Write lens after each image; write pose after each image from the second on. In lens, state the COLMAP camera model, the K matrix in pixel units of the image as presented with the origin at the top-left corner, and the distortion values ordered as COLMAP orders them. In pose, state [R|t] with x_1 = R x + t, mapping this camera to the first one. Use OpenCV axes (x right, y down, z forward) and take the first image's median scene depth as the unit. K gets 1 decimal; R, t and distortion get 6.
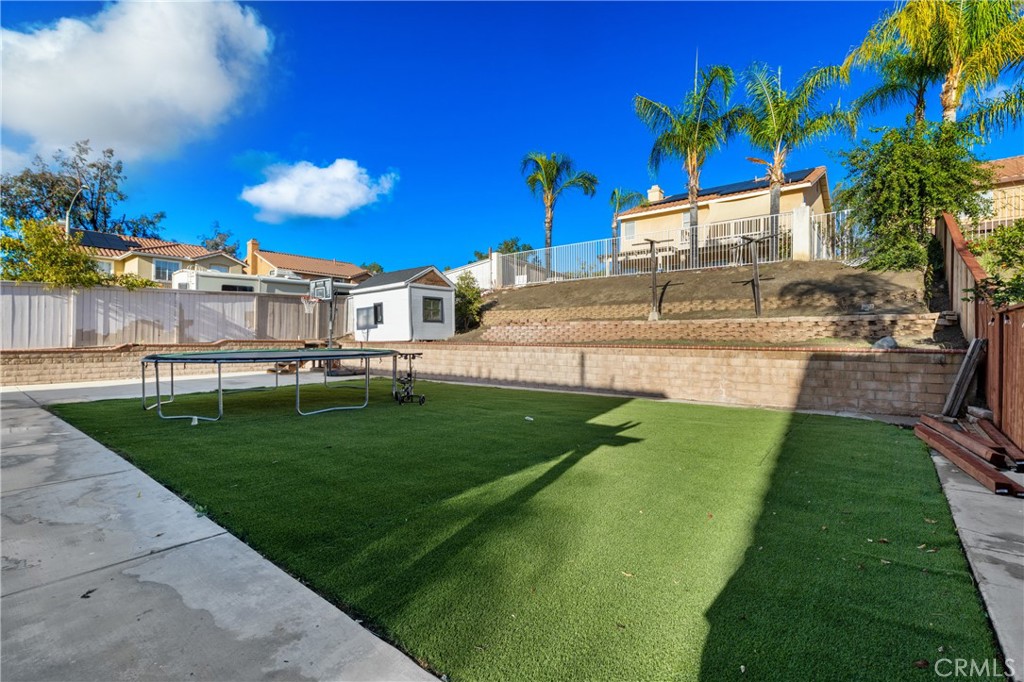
lens RADIAL K [[460.5, 0, 512.2], [0, 460.5, 341.7], [0, 0, 1]] dist [-0.000176, -0.000510]
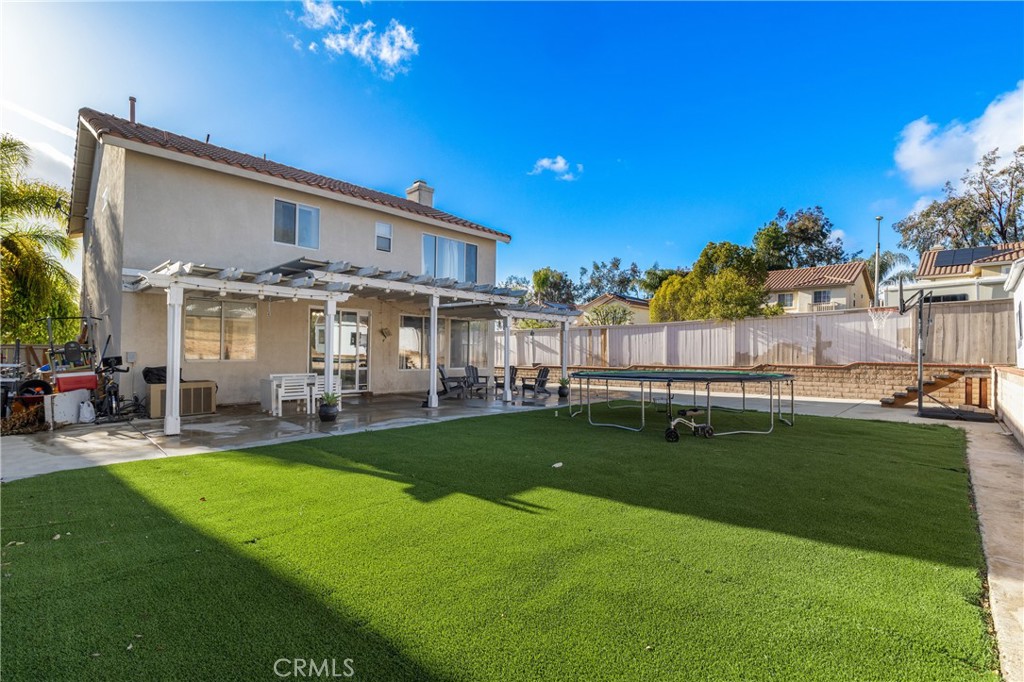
lens RADIAL K [[460.5, 0, 540.2], [0, 460.5, 347.1], [0, 0, 1]] dist [-0.000176, -0.000510]
pose [[-0.065125, -0.010321, -0.997824, 0.315201], [-0.012046, 0.999882, -0.009557, -0.017783], [0.997804, 0.011398, -0.065242, 0.430078]]
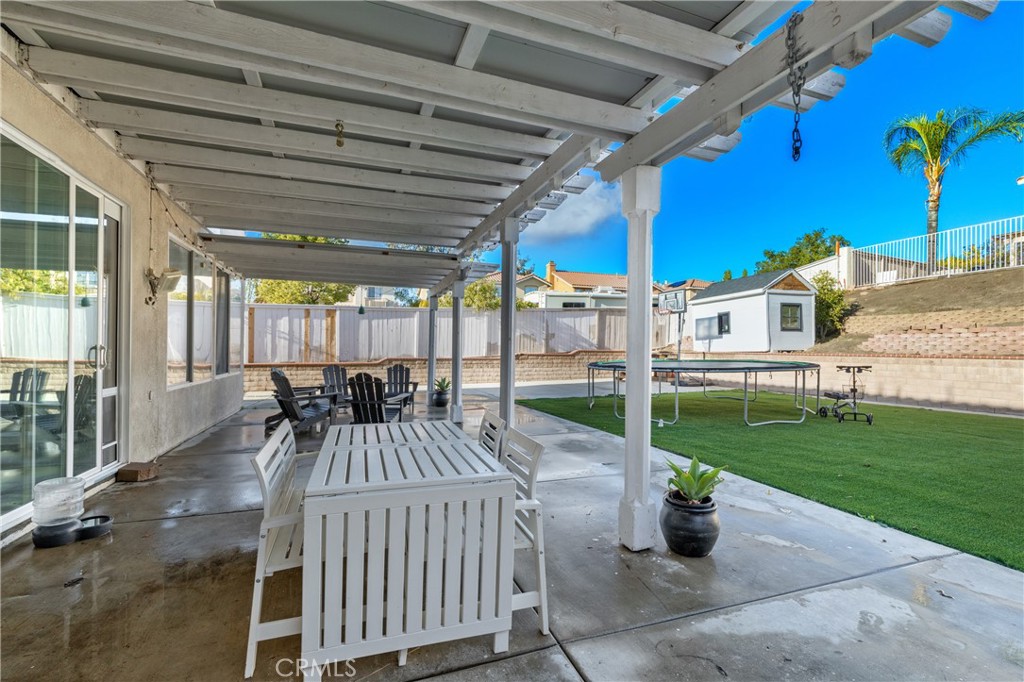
lens RADIAL K [[460.5, 0, 507.7], [0, 460.5, 346.2], [0, 0, 1]] dist [-0.000176, -0.000510]
pose [[0.850387, -0.003703, -0.526144, -0.170990], [-0.003043, 0.999924, -0.011957, -0.000020], [0.526149, 0.011769, 0.850311, -0.058719]]
